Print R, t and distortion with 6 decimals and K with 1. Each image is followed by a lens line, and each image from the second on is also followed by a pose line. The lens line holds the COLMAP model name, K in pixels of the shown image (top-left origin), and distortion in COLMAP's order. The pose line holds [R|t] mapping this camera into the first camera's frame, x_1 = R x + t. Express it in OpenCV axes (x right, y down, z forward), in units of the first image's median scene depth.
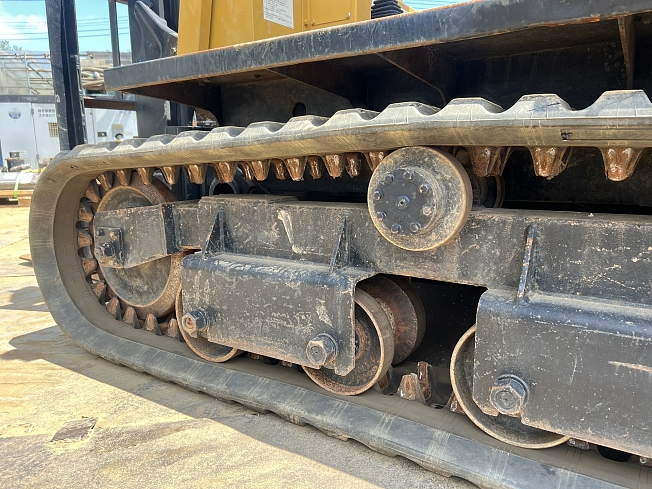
lens RADIAL K [[495.5, 0, 330.2], [0, 495.5, 243.7], [0, 0, 1]] dist [0.027942, -0.028348]
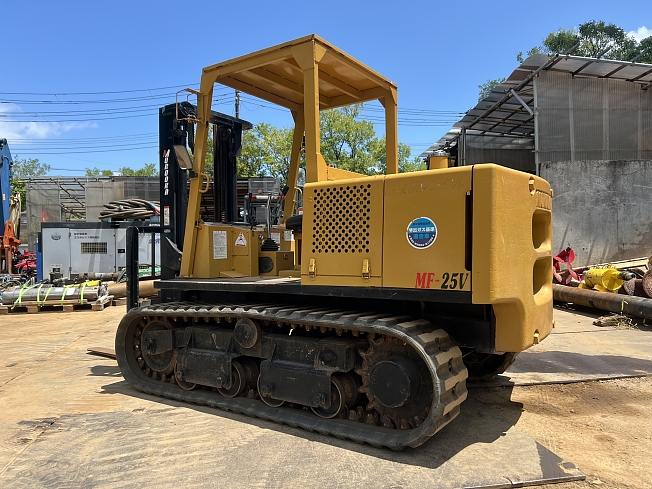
lens RADIAL K [[495.5, 0, 322.4], [0, 495.5, 238.3], [0, 0, 1]] dist [0.027942, -0.028348]
pose [[0.999910, -0.004220, -0.012721, 0.493859], [0.001748, 0.982096, -0.188373, -0.055262], [0.013288, 0.188334, 0.982015, -1.655862]]
